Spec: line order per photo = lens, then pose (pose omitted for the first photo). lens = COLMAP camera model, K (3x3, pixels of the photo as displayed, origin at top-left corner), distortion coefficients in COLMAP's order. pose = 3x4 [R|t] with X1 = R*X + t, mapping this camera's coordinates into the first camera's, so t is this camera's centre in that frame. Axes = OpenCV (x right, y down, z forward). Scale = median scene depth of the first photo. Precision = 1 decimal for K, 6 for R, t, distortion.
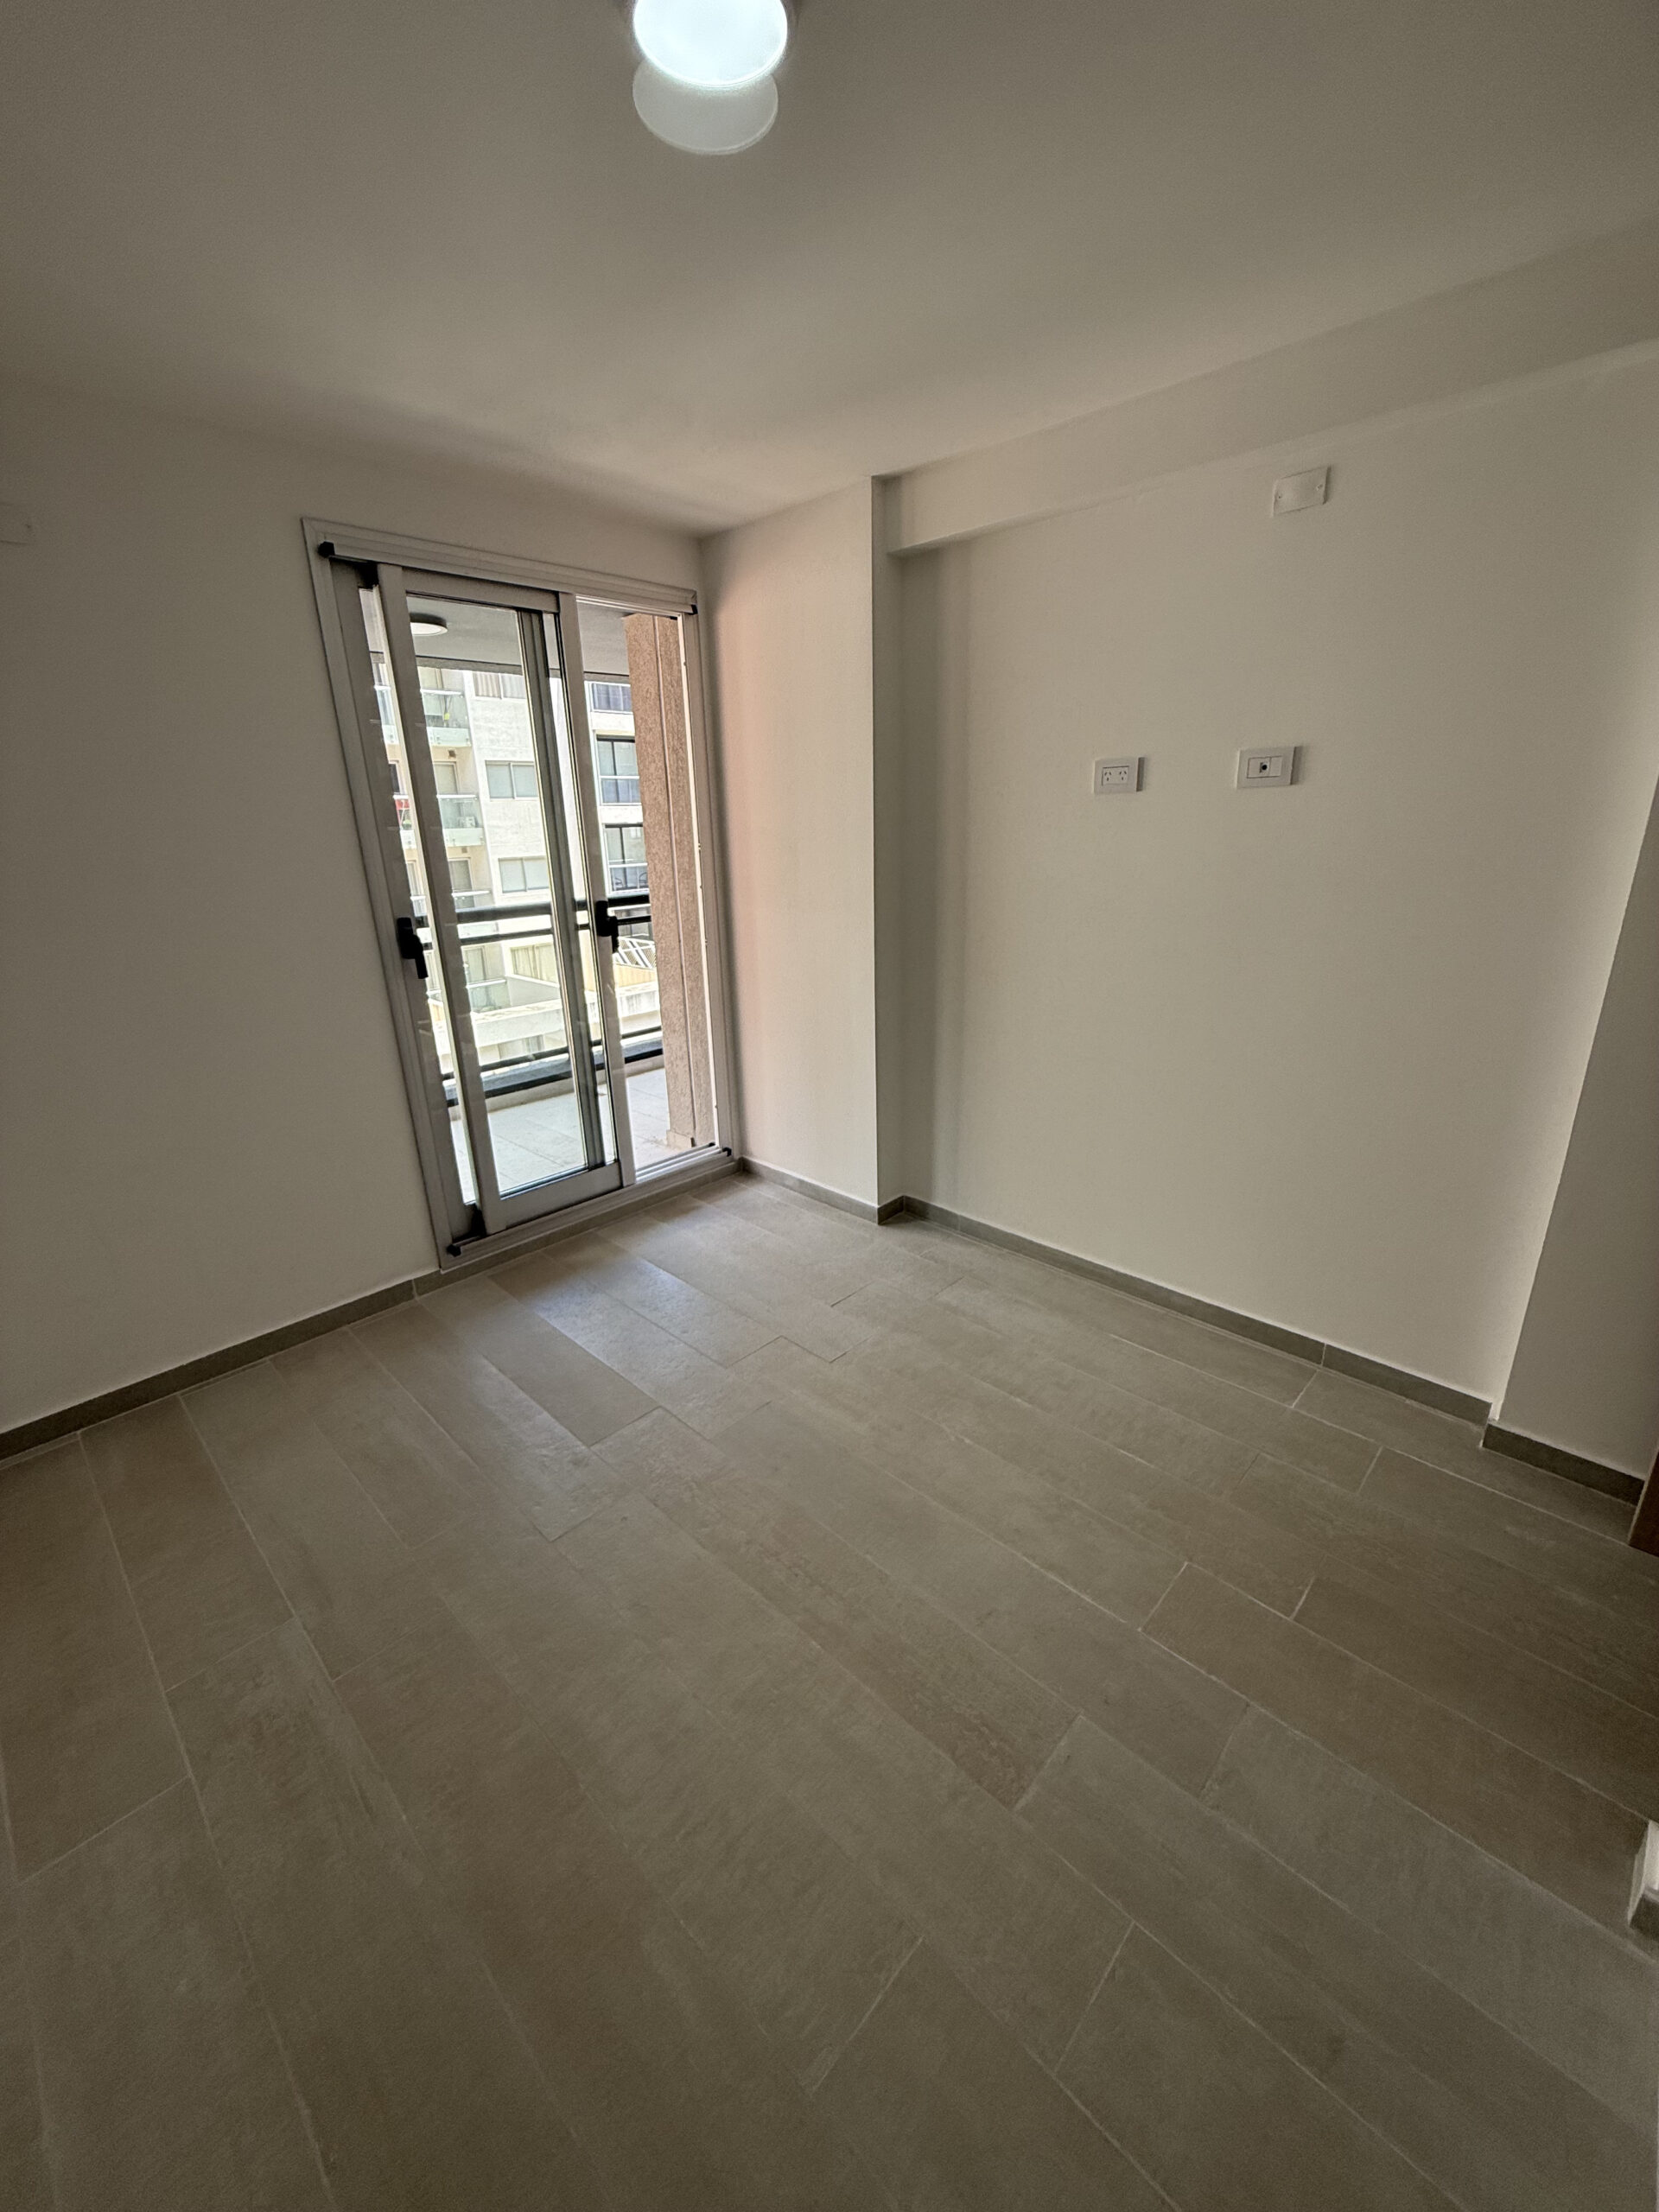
lens RADIAL K [[890.7, 0, 899.1], [0, 890.7, 1055.5], [0, 0, 1]] dist [-0.006441, -0.000558]
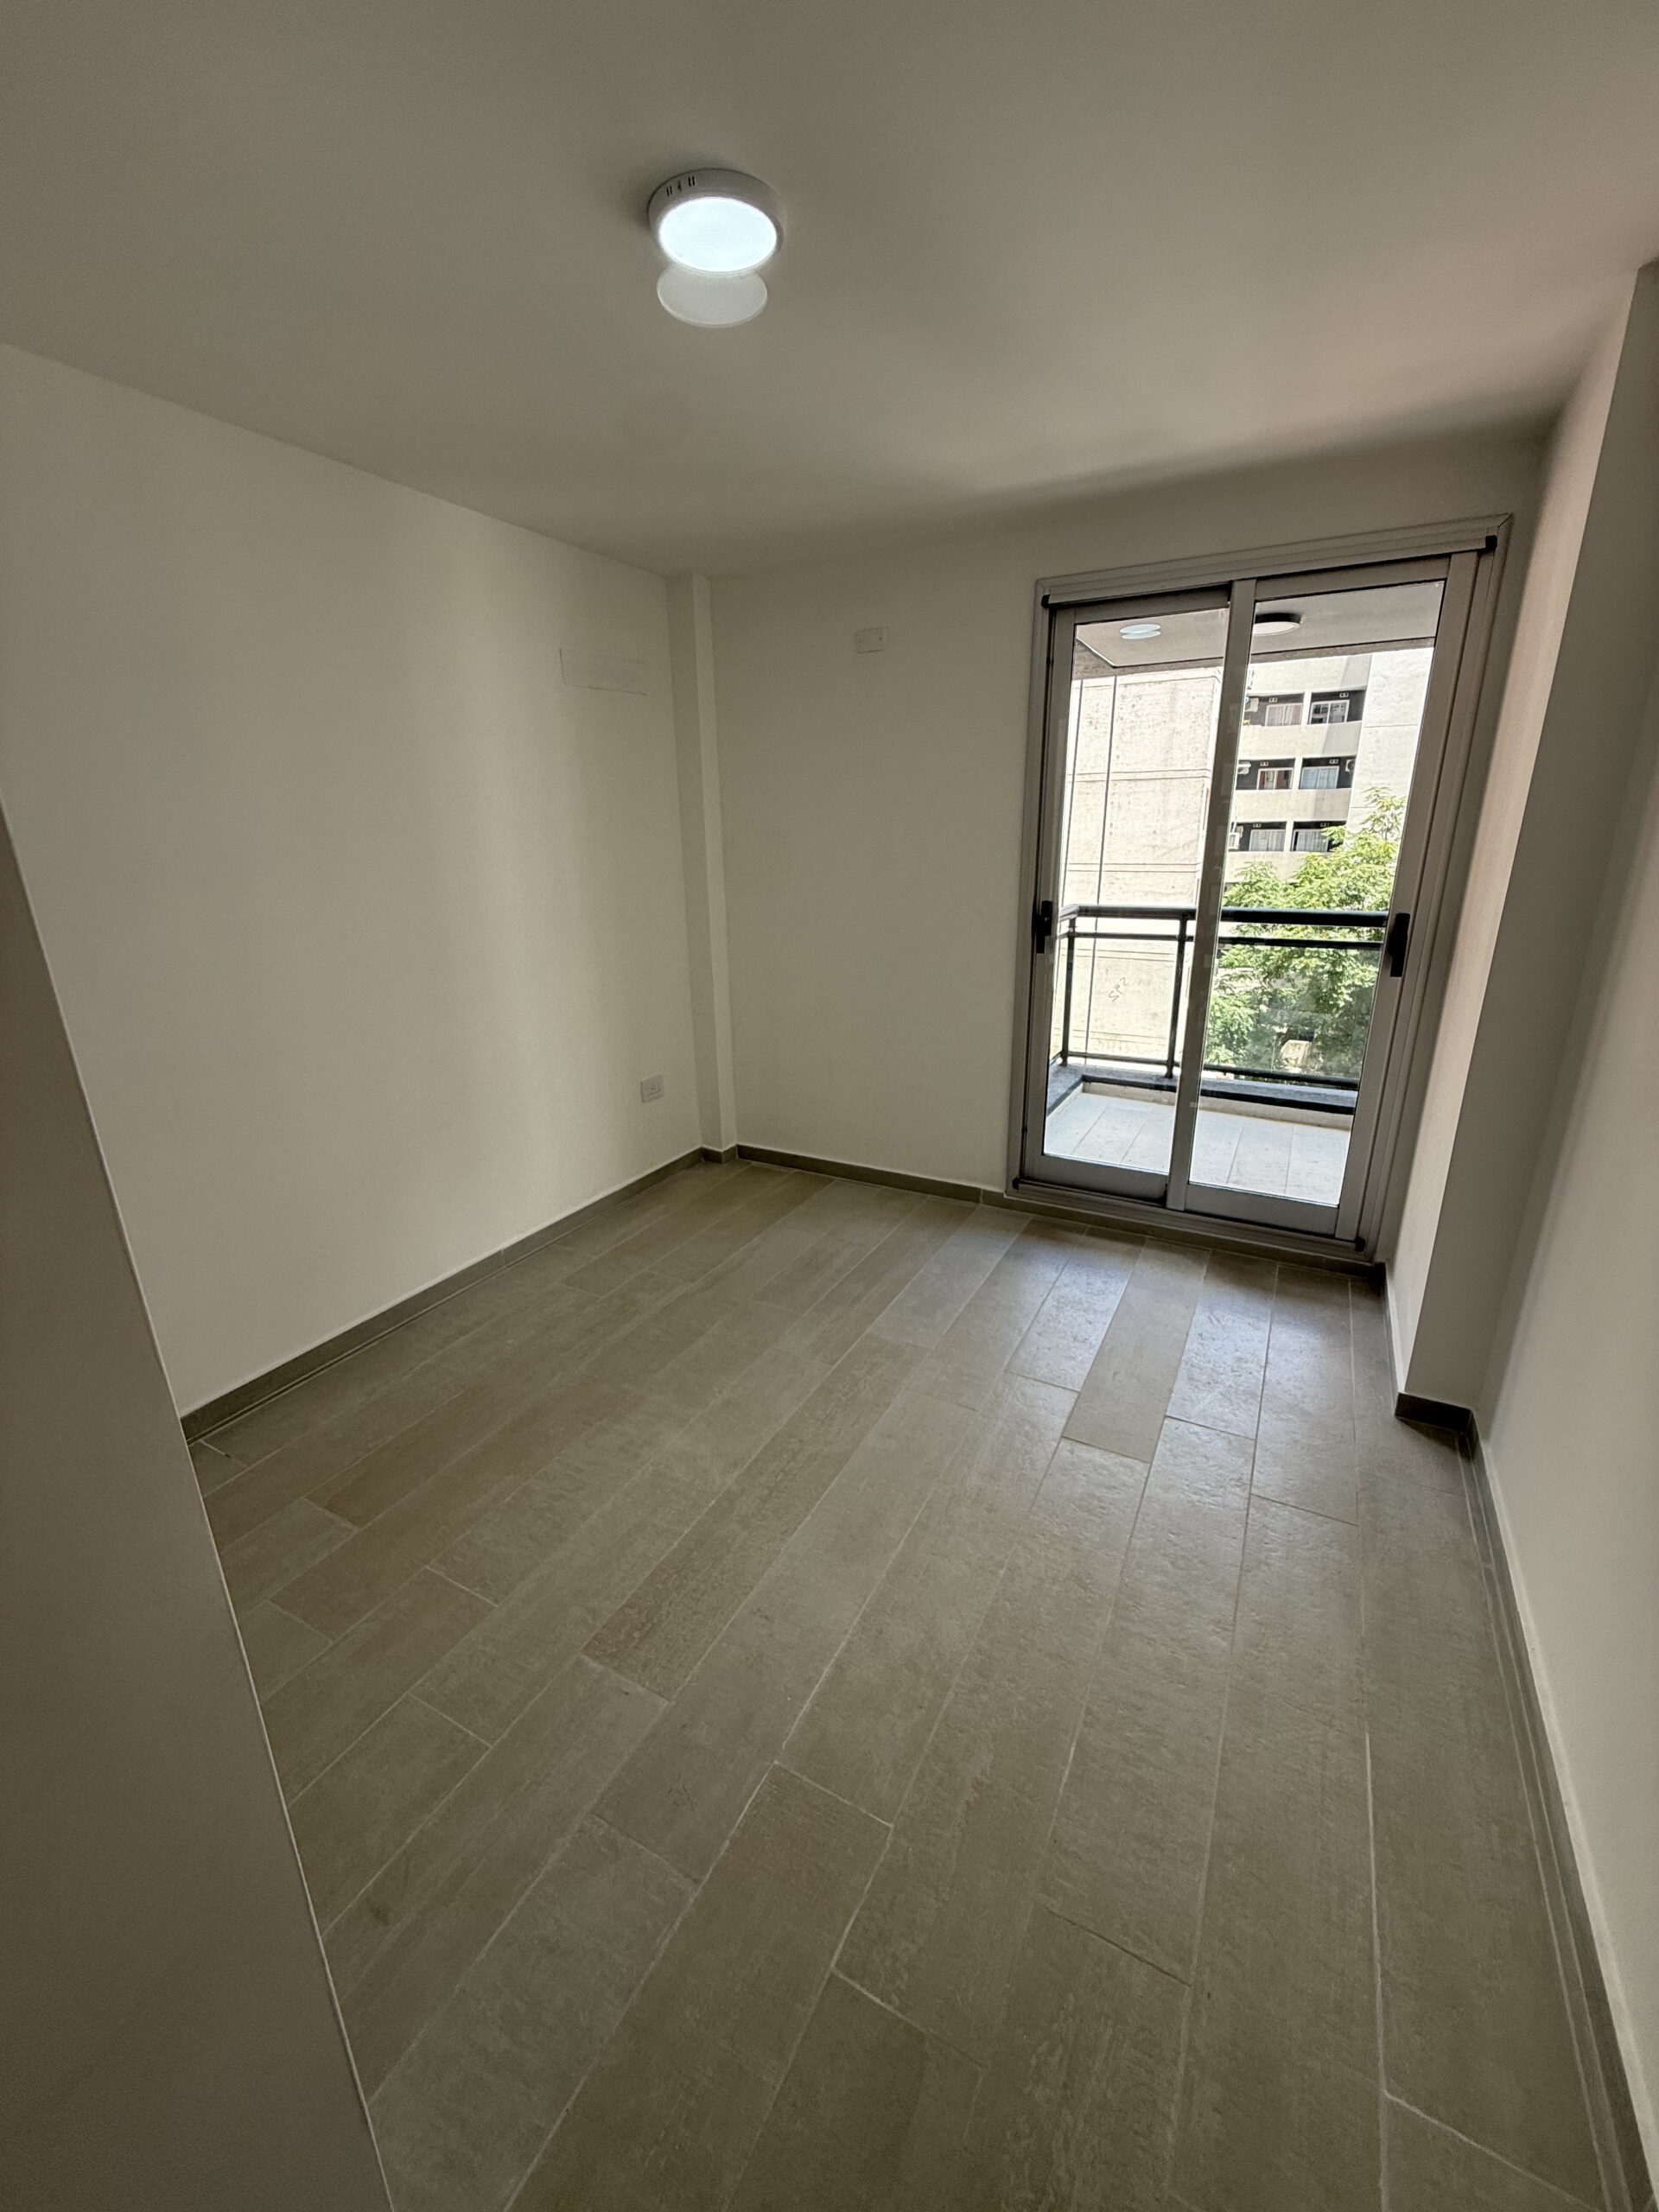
lens RADIAL K [[890.7, 0, 832.9], [0, 890.7, 1104.9], [0, 0, 1]] dist [-0.006441, -0.000558]
pose [[0.236906, 0.311792, -0.920142, 0.831498], [-0.252836, 0.934255, 0.251477, -0.197459], [0.938056, 0.173069, 0.300162, 0.616538]]
